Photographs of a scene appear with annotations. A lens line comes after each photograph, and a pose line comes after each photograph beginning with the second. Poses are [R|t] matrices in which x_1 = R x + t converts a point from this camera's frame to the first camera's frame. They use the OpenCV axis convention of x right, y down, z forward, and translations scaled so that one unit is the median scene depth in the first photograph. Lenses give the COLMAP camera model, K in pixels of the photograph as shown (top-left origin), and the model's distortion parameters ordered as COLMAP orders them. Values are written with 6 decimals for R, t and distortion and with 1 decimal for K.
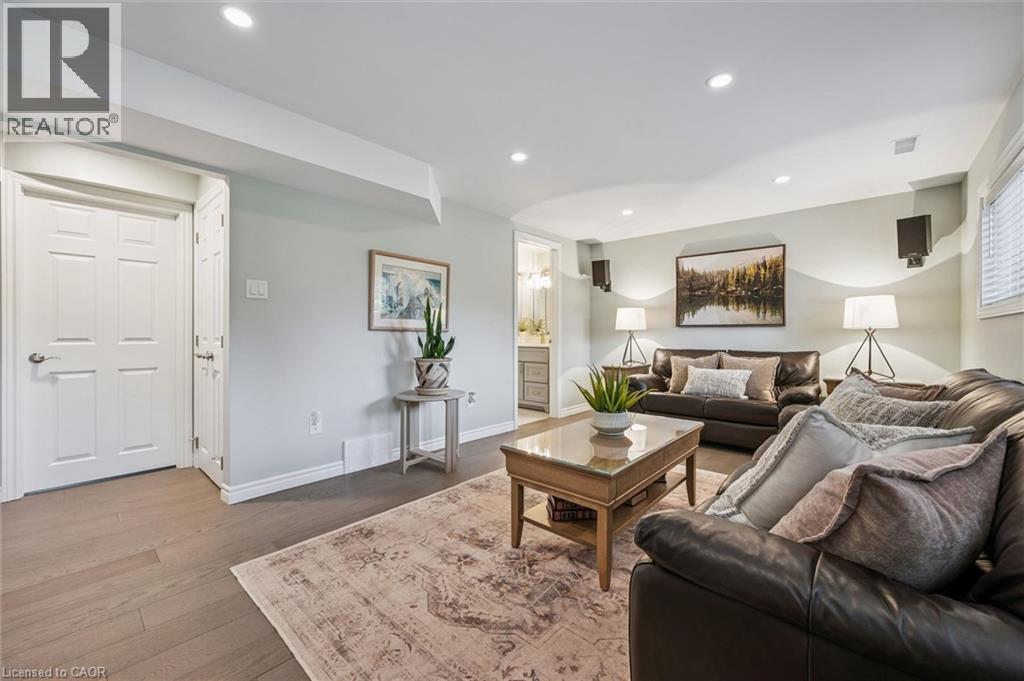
lens RADIAL K [[405.8, 0, 512.6], [0, 405.8, 333.2], [0, 0, 1]] dist [-0.002407, -0.000228]
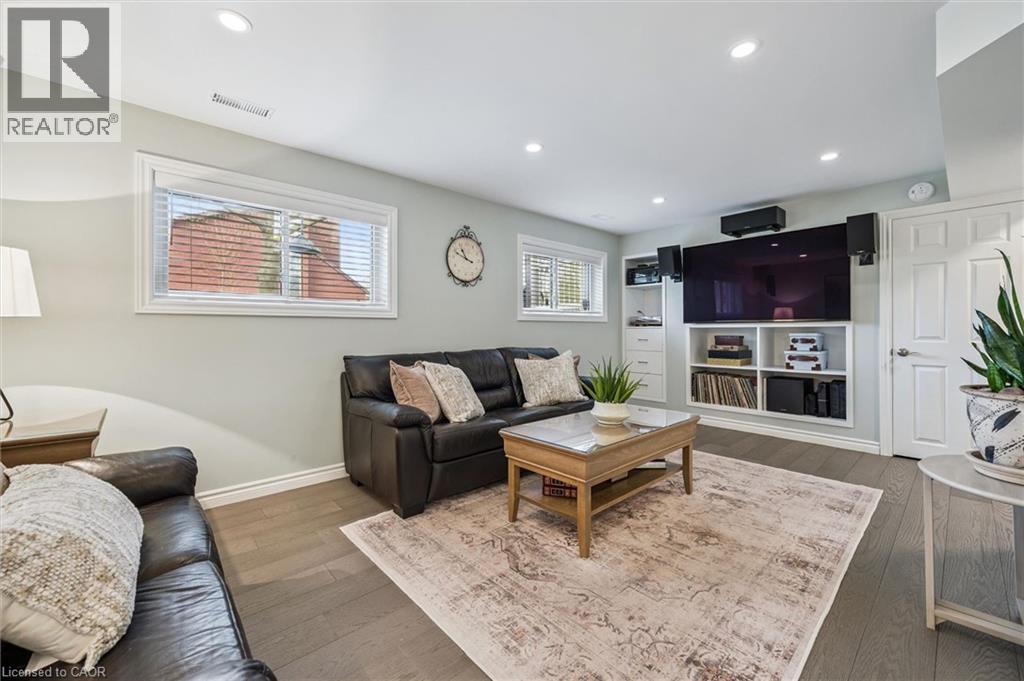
lens RADIAL K [[405.8, 0, 512.6], [0, 405.8, 333.2], [0, 0, 1]] dist [-0.002407, -0.000228]
pose [[-0.994381, 0.000846, 0.105857, 0.270489], [0.001097, 0.999997, 0.002306, 0.004308], [-0.105855, 0.002409, -0.994379, 1.469117]]
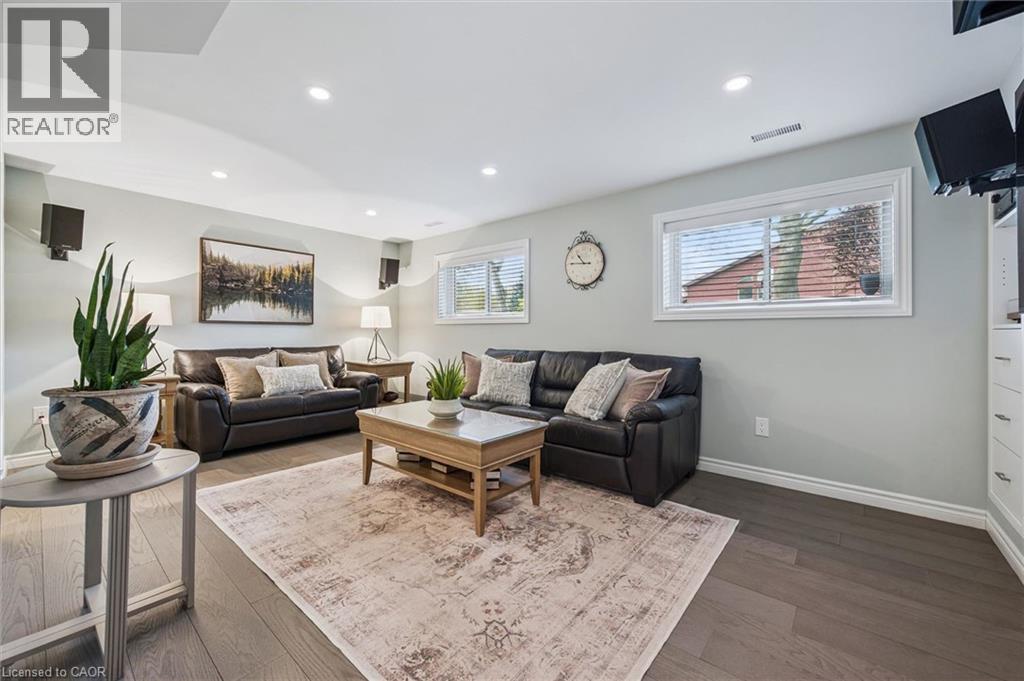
lens RADIAL K [[405.8, 0, 512.6], [0, 405.8, 333.2], [0, 0, 1]] dist [-0.002407, -0.000228]
pose [[-0.030025, -0.002240, 0.999547, -0.649950], [-0.006705, 0.999975, 0.002040, 0.000388], [-0.999527, -0.006640, -0.030040, 0.592073]]
